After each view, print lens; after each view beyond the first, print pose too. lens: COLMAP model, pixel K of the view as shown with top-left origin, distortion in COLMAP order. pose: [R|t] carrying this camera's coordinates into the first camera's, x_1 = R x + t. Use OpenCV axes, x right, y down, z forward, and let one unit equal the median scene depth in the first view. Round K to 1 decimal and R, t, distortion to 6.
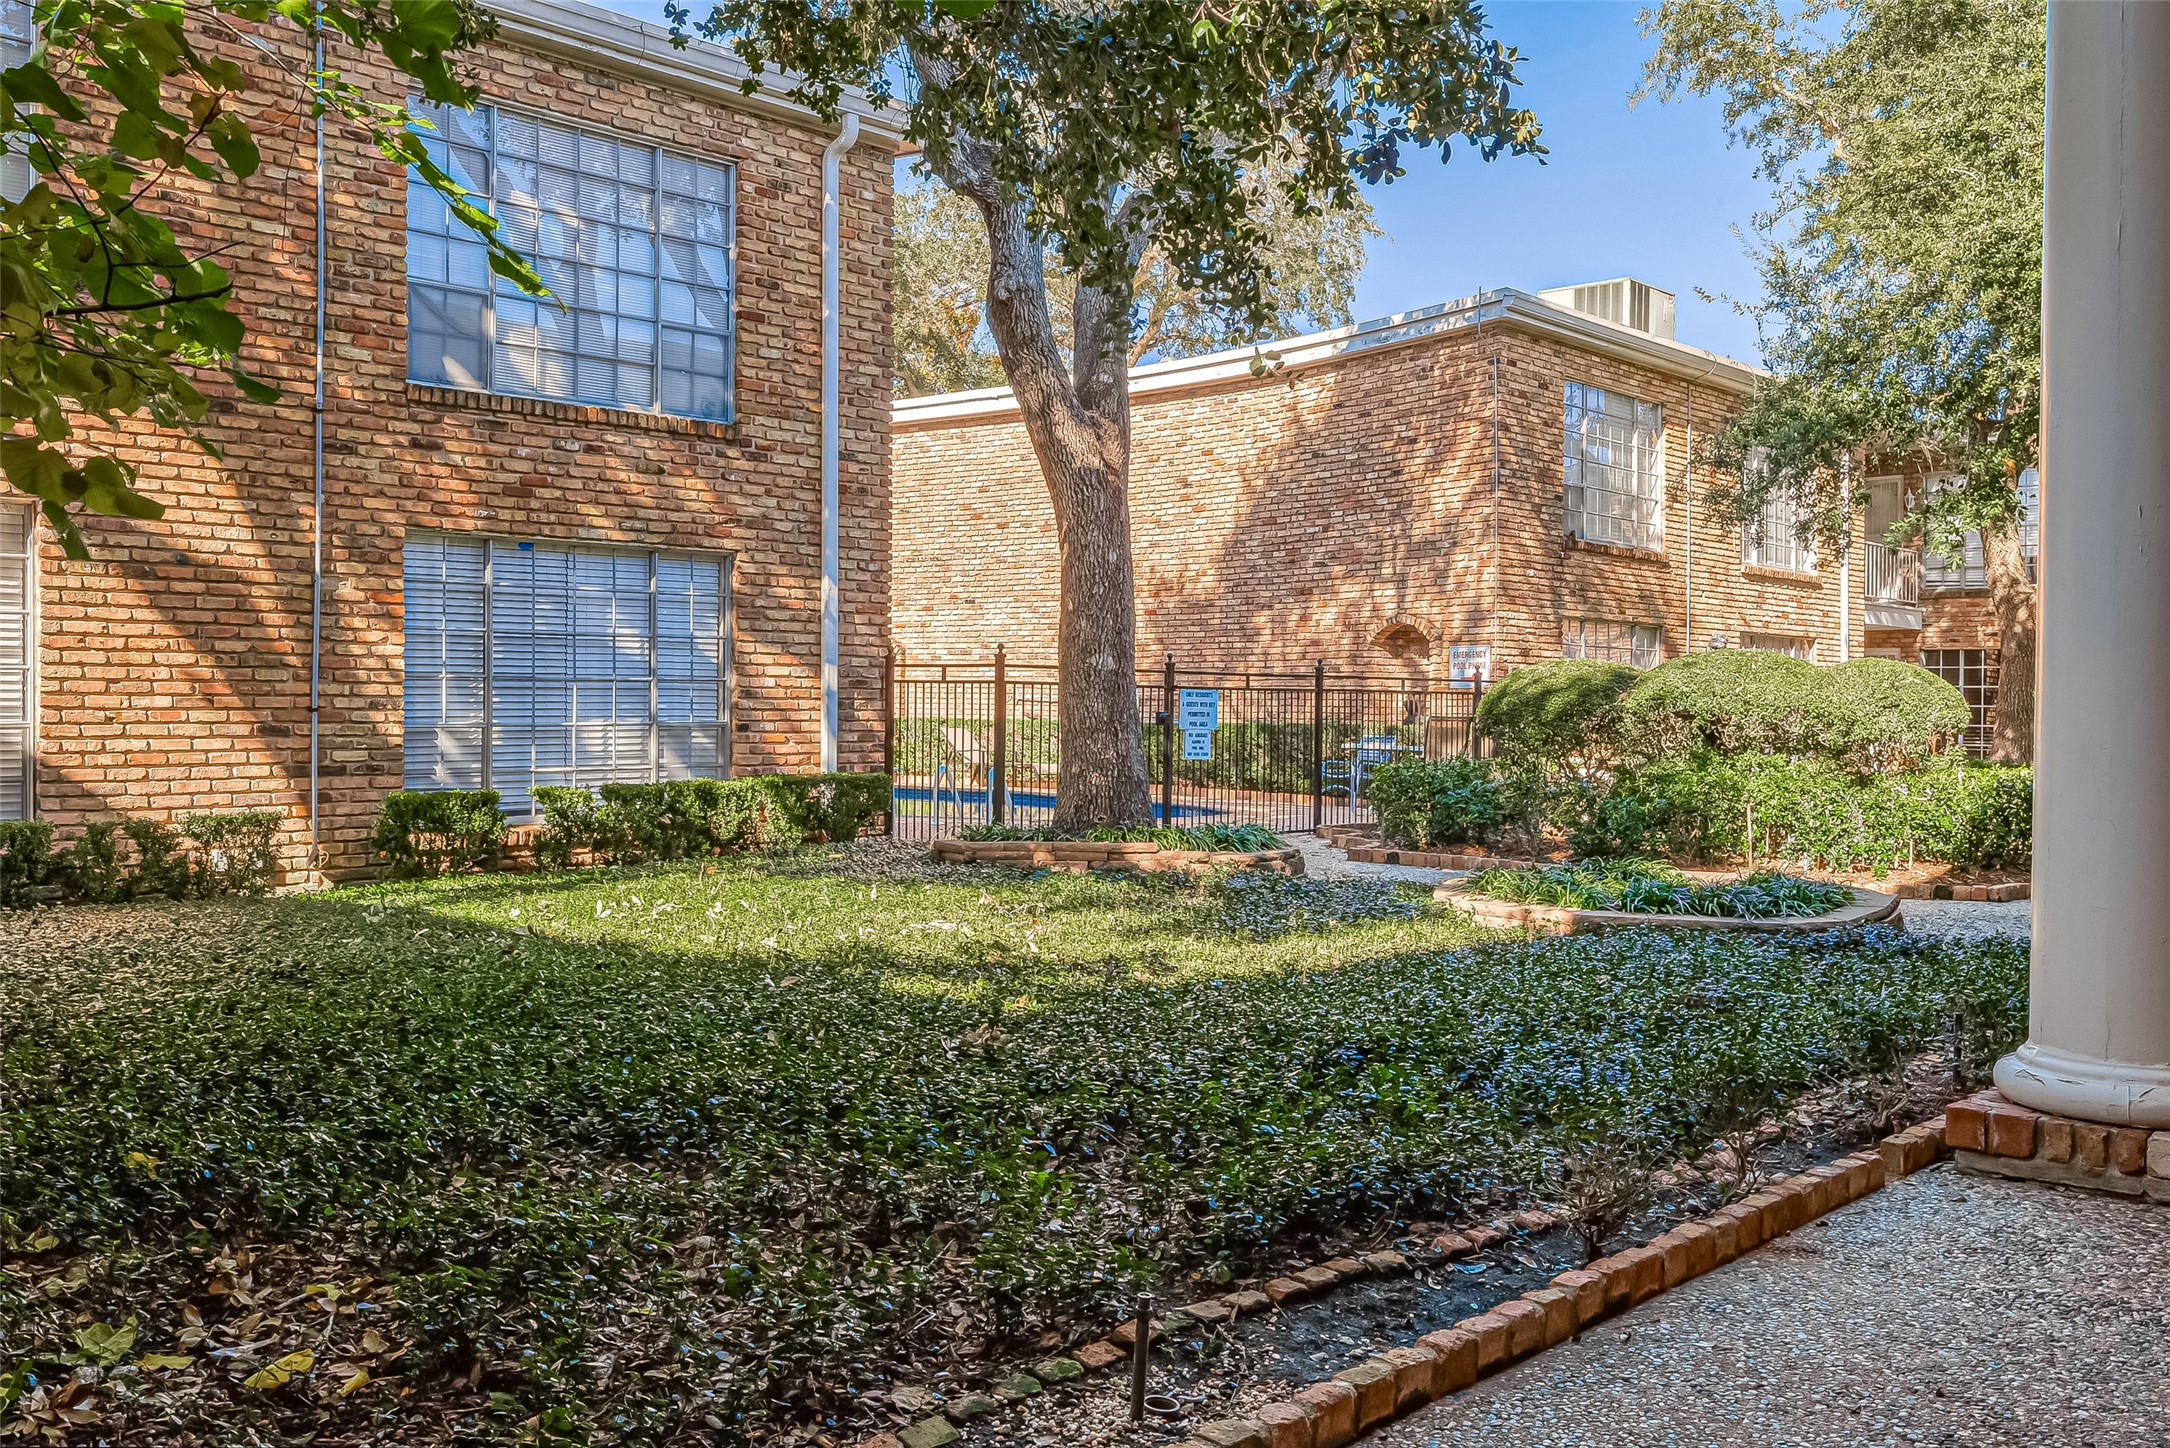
lens RADIAL K [[1876.7, 0, 1085.0], [0, 1876.7, 724.0], [0, 0, 1]] dist [-0.002994, 0.004490]
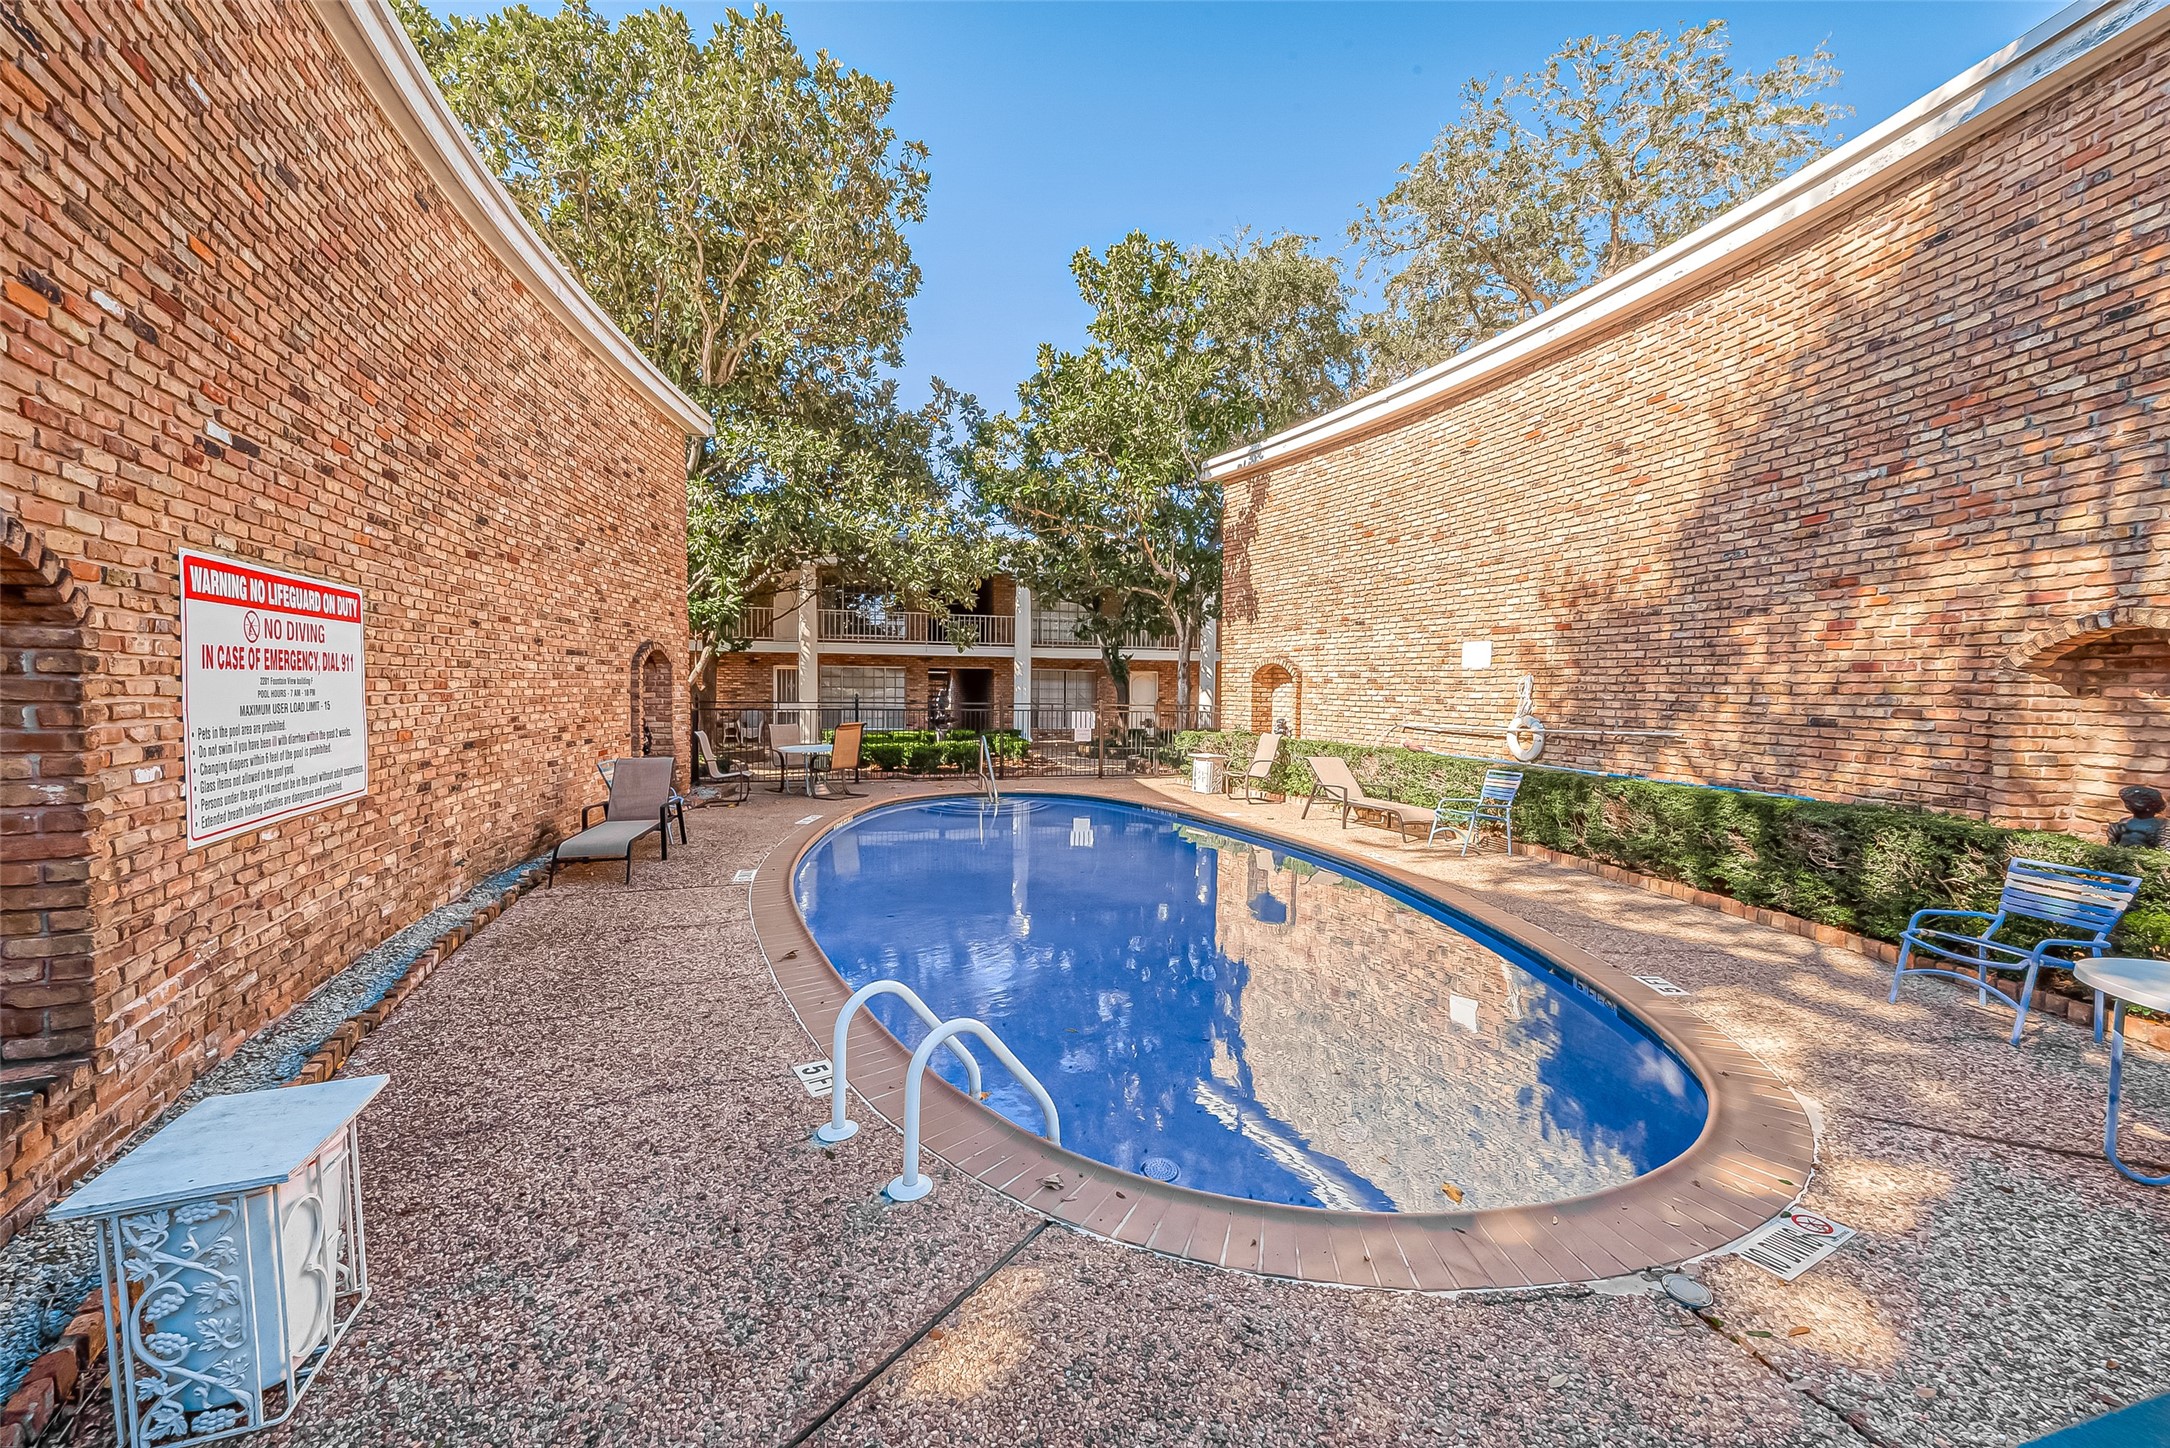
lens RADIAL K [[857.3, 0, 1084.5], [0, 857.3, 725.4], [0, 0, 1]] dist [0.001228, -0.000169]
pose [[0.863539, 0.022065, -0.503800, 0.039392], [-0.002861, 0.999241, 0.038860, -0.028886], [0.504275, -0.032116, 0.862946, 0.536302]]
